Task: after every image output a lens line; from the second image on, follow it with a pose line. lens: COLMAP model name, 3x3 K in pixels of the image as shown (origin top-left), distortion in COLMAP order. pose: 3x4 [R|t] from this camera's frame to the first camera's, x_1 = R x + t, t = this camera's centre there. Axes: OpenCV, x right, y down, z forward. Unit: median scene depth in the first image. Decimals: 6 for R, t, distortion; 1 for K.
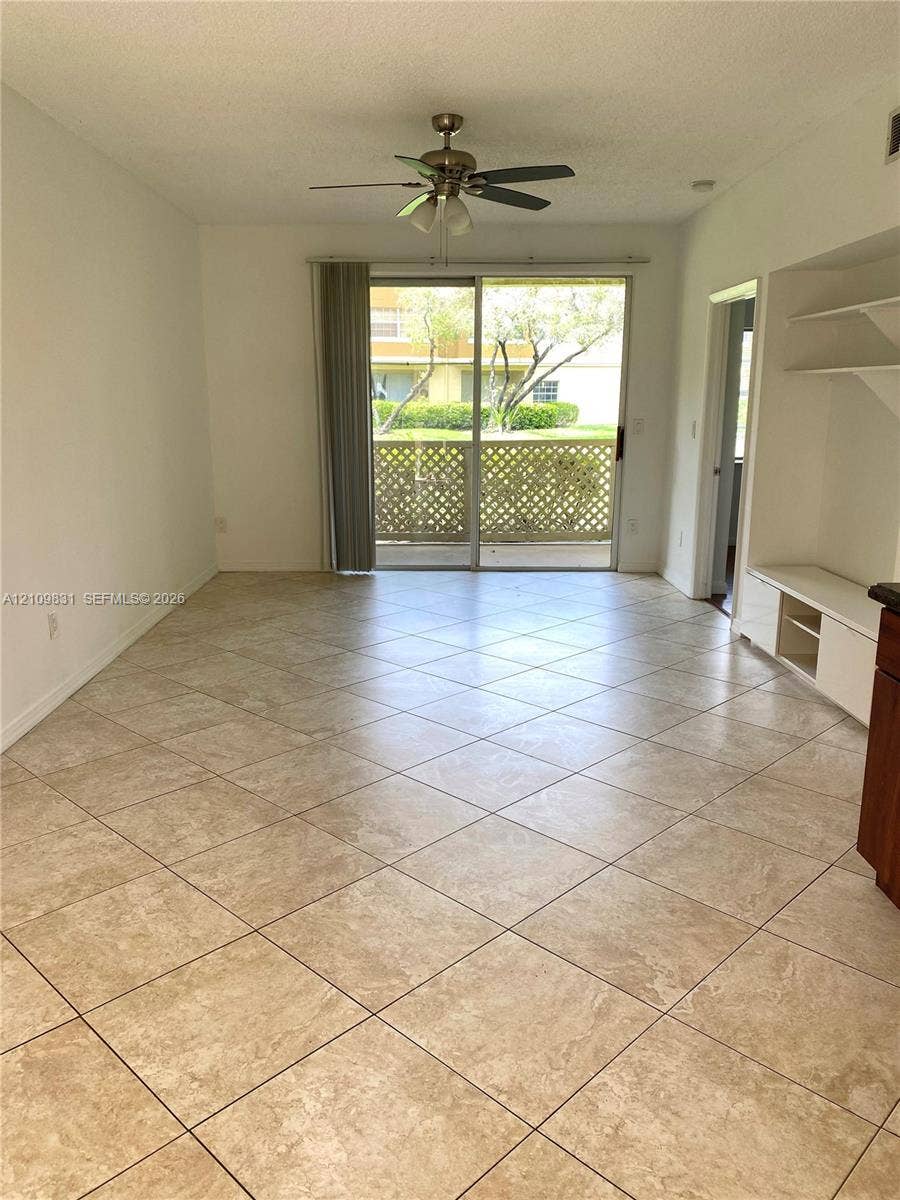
lens RADIAL K [[885.1, 0, 443.4], [0, 885.1, 600.4], [0, 0, 1]] dist [0.025940, -0.002803]
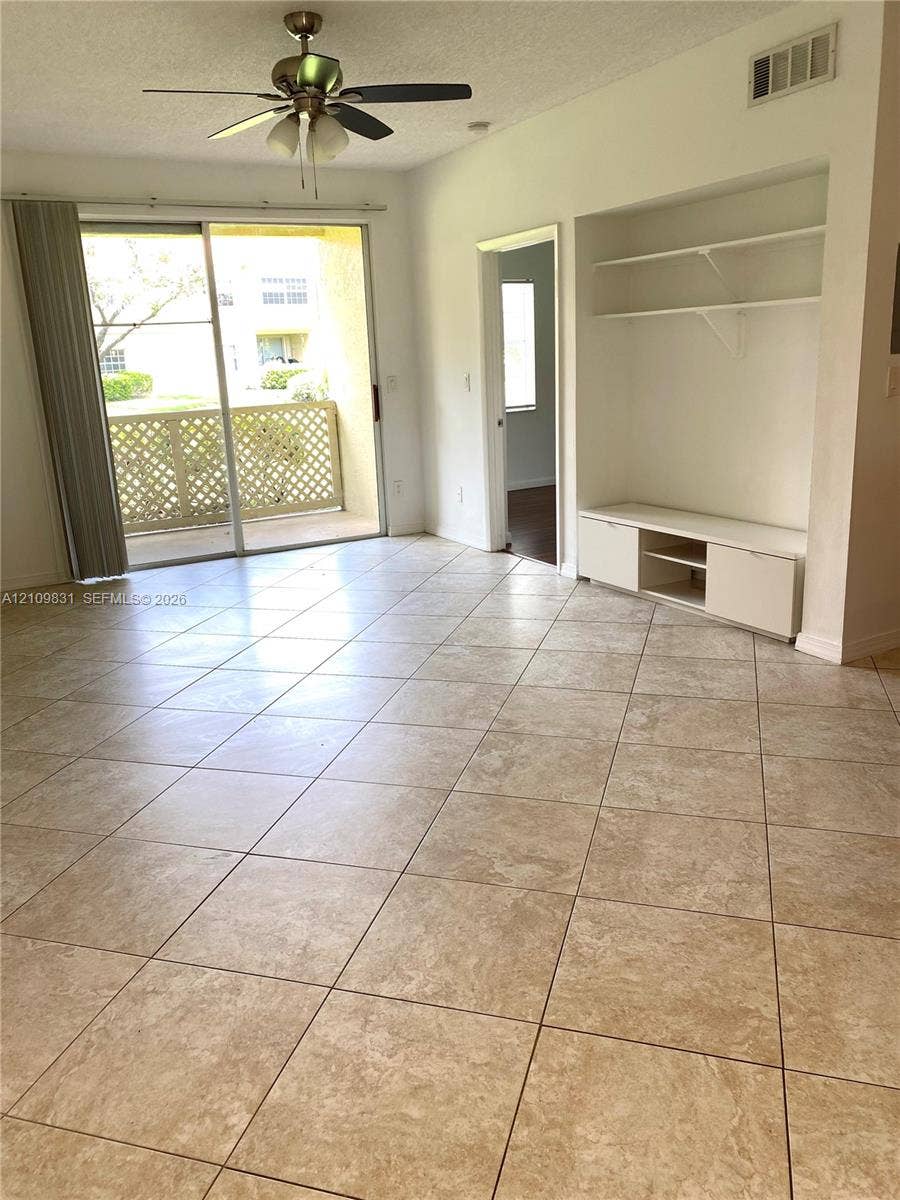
lens RADIAL K [[885.1, 0, 428.5], [0, 885.1, 601.6], [0, 0, 1]] dist [0.025940, -0.002803]
pose [[0.890058, -0.166601, 0.424313, -0.183853], [0.150730, 0.986024, 0.070971, -0.023079], [-0.430207, 0.000788, 0.902730, 0.104487]]
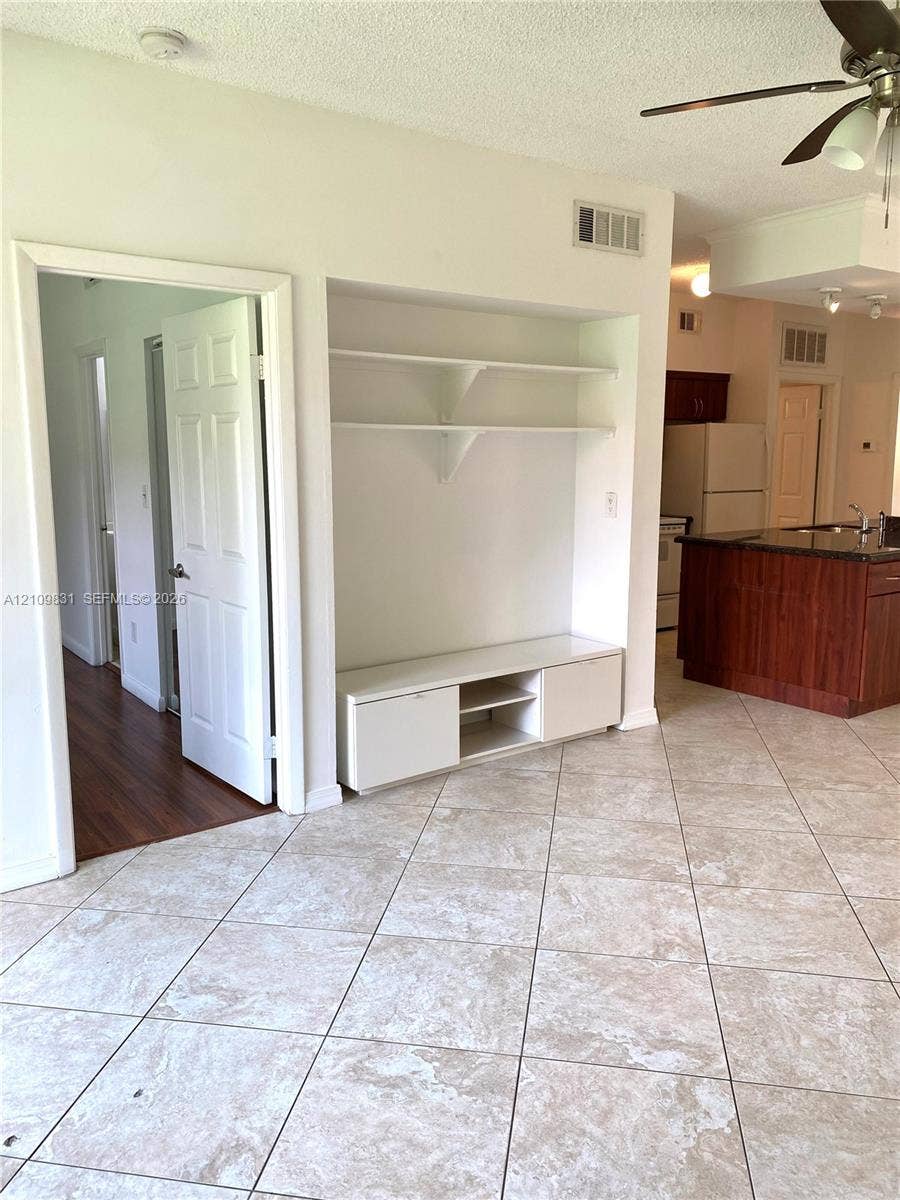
lens RADIAL K [[885.1, 0, 437.8], [0, 885.1, 581.9], [0, 0, 1]] dist [0.025940, -0.002803]
pose [[-0.565433, -0.098642, 0.818875, -0.169265], [0.192215, 0.949727, 0.247129, -0.189982], [-0.802084, 0.297134, -0.518046, 0.877325]]
